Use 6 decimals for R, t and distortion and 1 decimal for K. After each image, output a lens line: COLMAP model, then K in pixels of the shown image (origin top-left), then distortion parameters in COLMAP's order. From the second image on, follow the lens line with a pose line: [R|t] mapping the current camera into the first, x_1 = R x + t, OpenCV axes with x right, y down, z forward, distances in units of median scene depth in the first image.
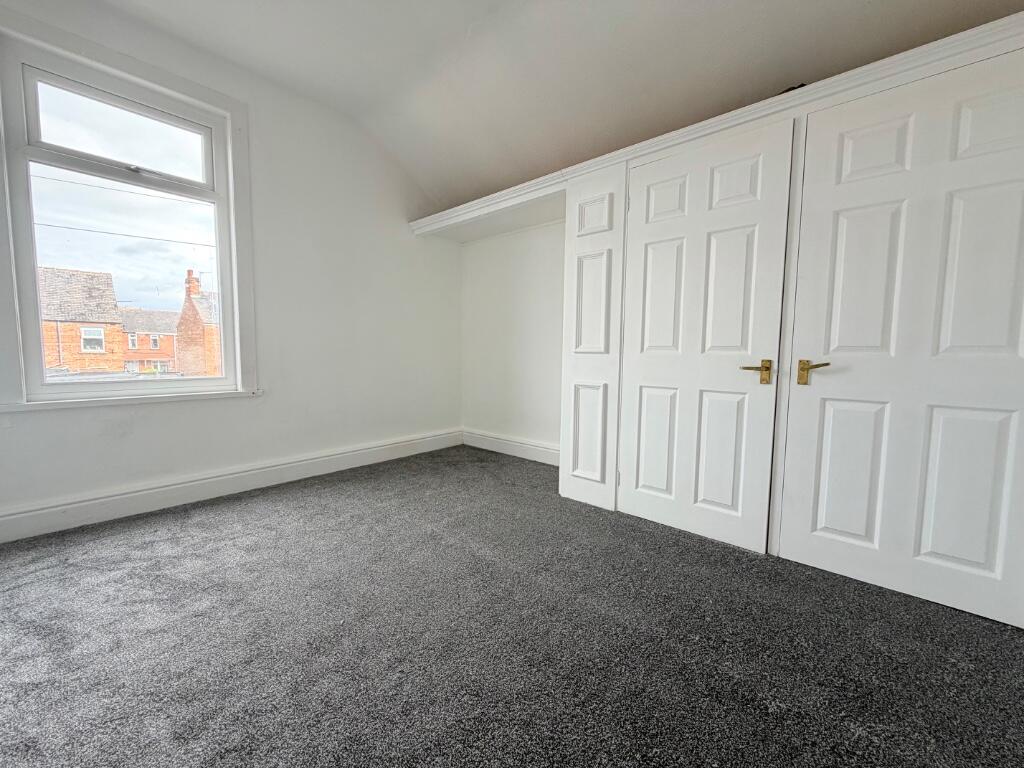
lens RADIAL K [[408.7, 0, 509.9], [0, 408.7, 383.9], [0, 0, 1]] dist [-0.000075, 0.000055]
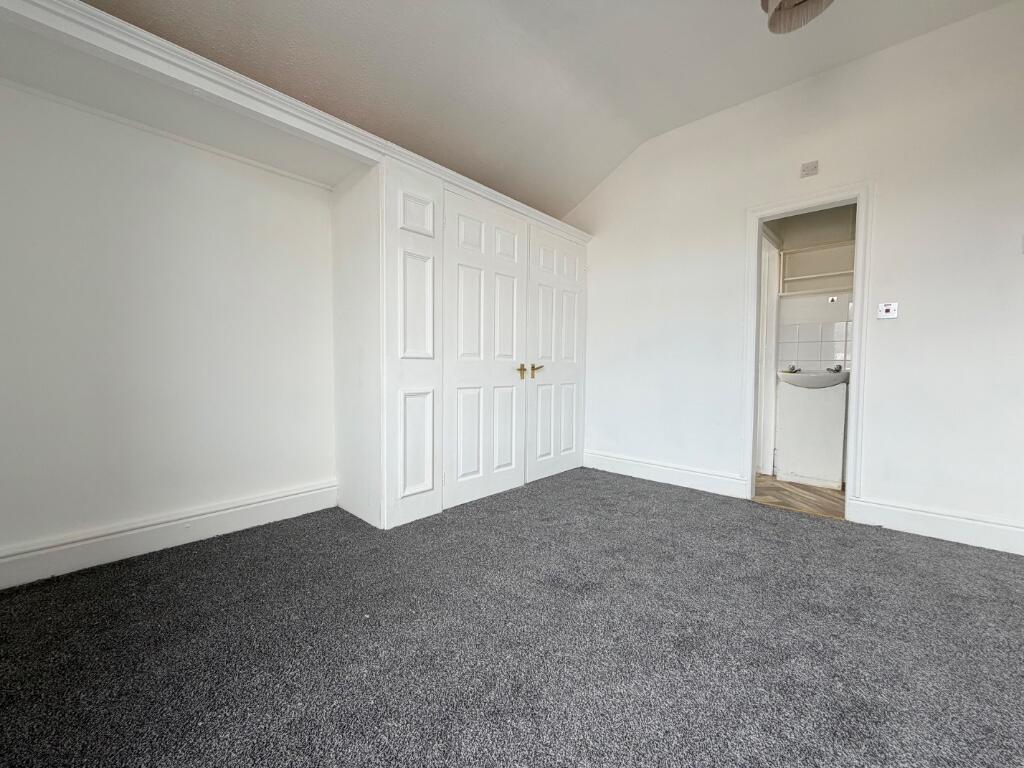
lens RADIAL K [[408.7, 0, 509.9], [0, 408.7, 383.9], [0, 0, 1]] dist [-0.000075, 0.000055]
pose [[0.018941, -0.046124, 0.998756, -0.829780], [0.073971, 0.996262, 0.044606, -0.047760], [-0.997081, 0.073034, 0.022282, 0.859533]]
